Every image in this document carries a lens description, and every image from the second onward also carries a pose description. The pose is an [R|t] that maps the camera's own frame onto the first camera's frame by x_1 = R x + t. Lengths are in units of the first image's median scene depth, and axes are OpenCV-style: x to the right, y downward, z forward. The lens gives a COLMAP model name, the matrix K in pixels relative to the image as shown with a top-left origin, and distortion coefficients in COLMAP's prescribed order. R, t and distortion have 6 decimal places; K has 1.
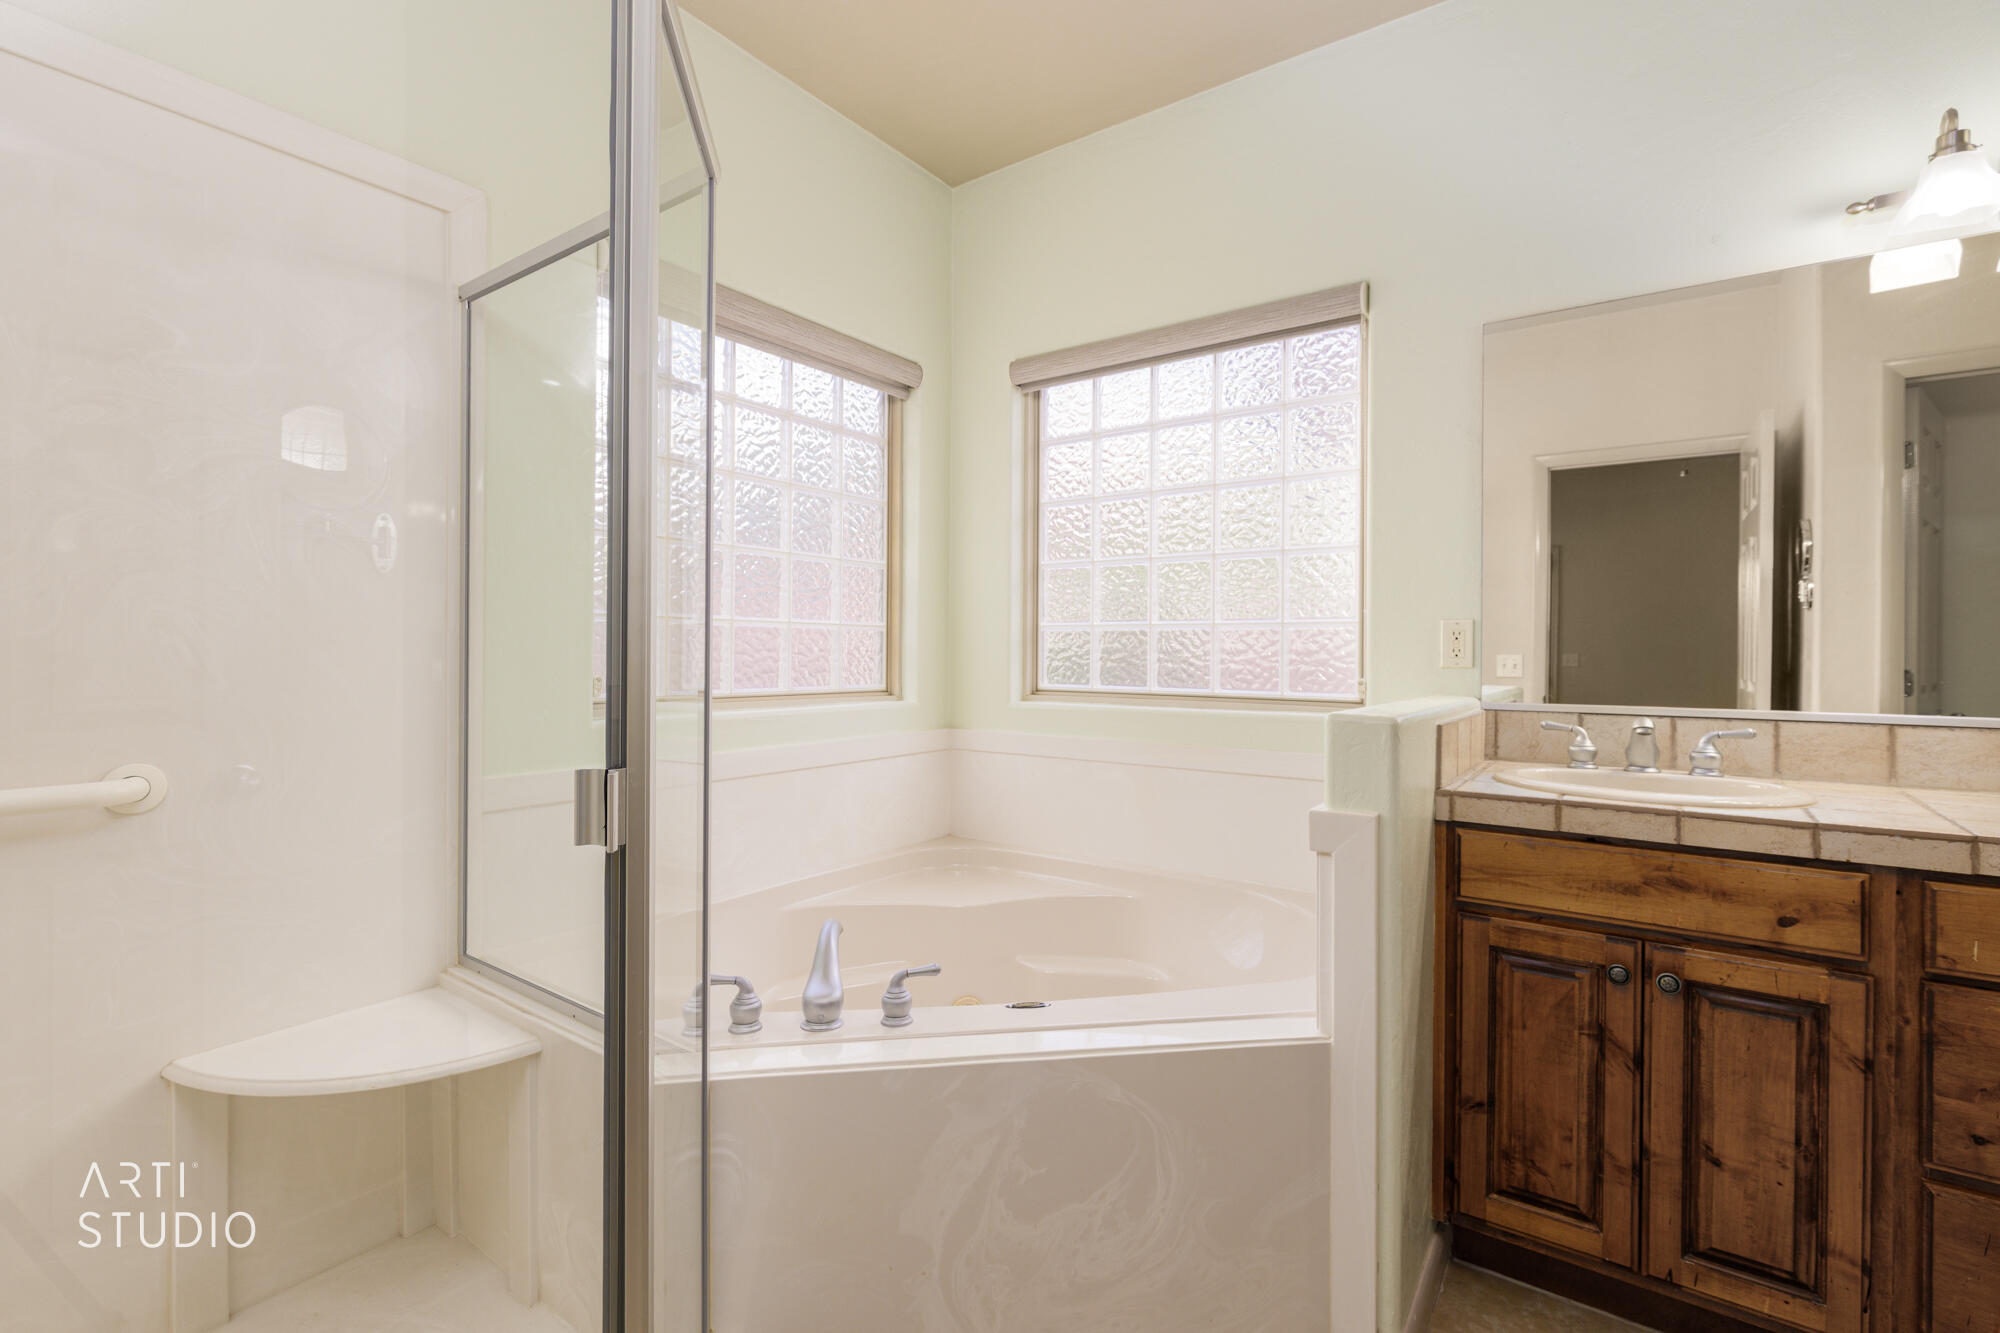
lens RADIAL K [[894.1, 0, 994.6], [0, 894.1, 652.2], [0, 0, 1]] dist [0.000430, -0.000380]
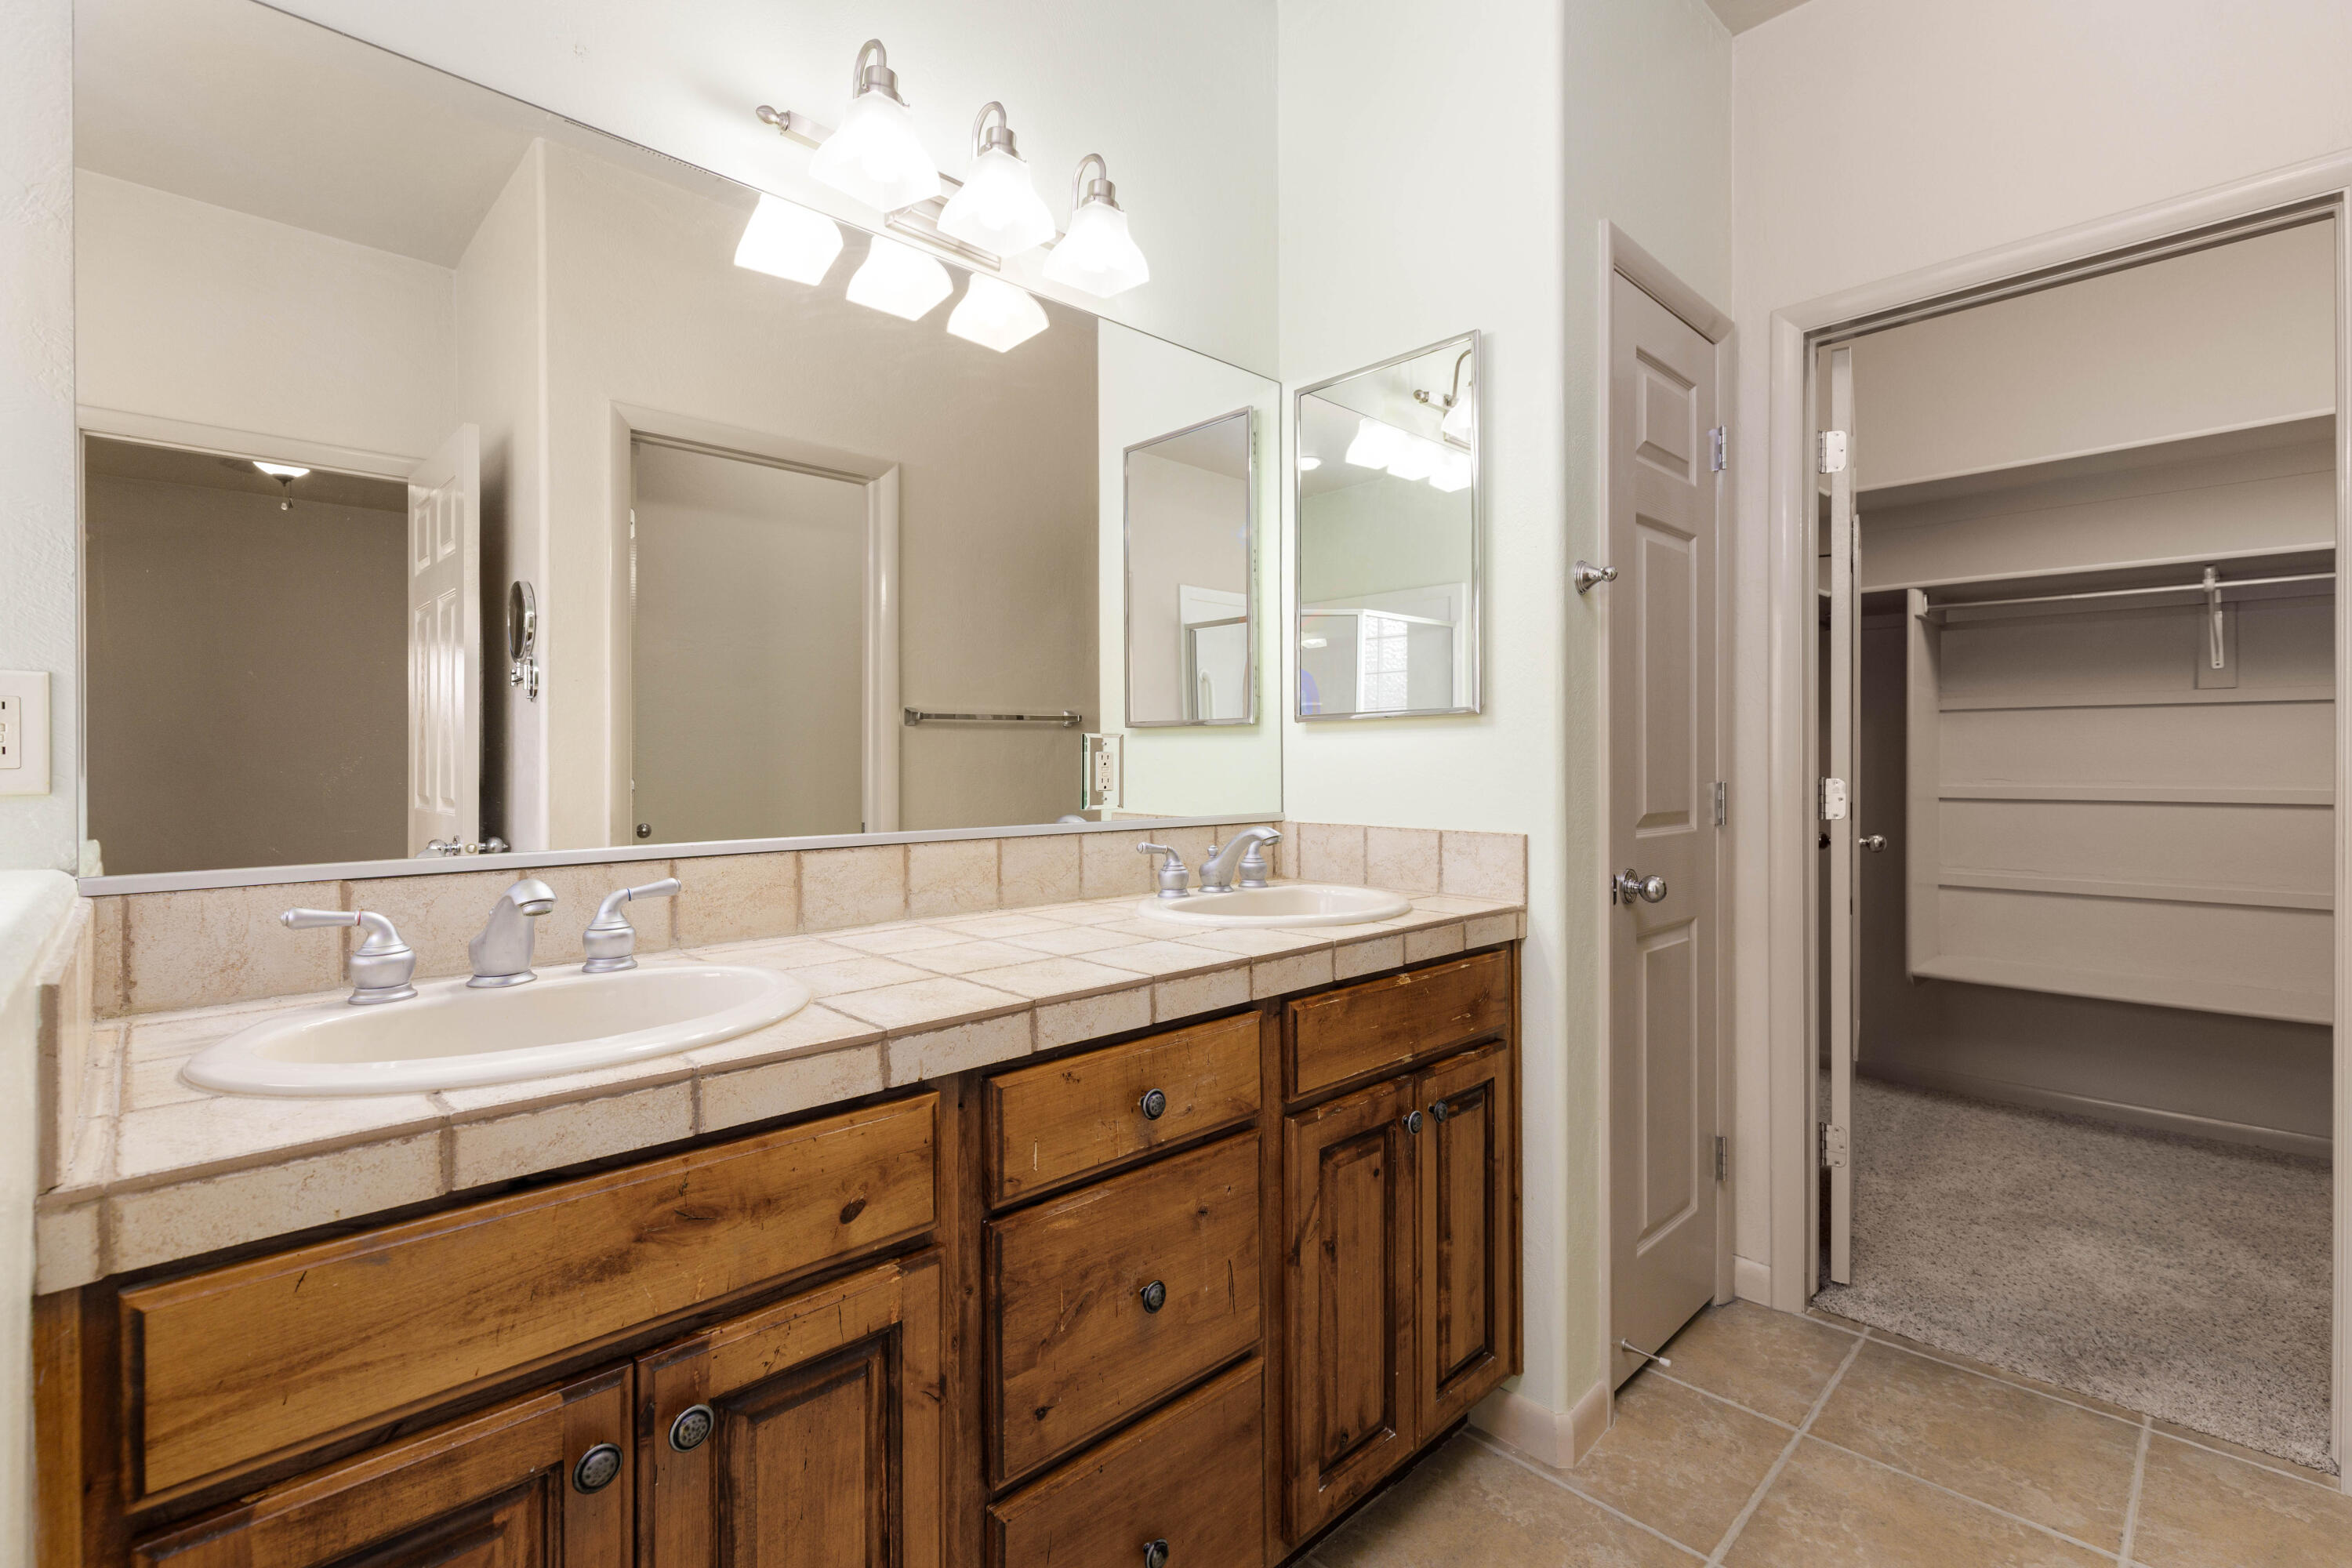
lens RADIAL K [[1051.5, 0, 1169.6], [0, 1051.5, 767.2], [0, 0, 1]] dist [0.000430, -0.000380]
pose [[0.163315, -0.012366, 0.986496, 0.231038], [0.008638, 0.999901, 0.011104, 0.006744], [-0.986536, 0.006708, 0.163406, 0.632170]]
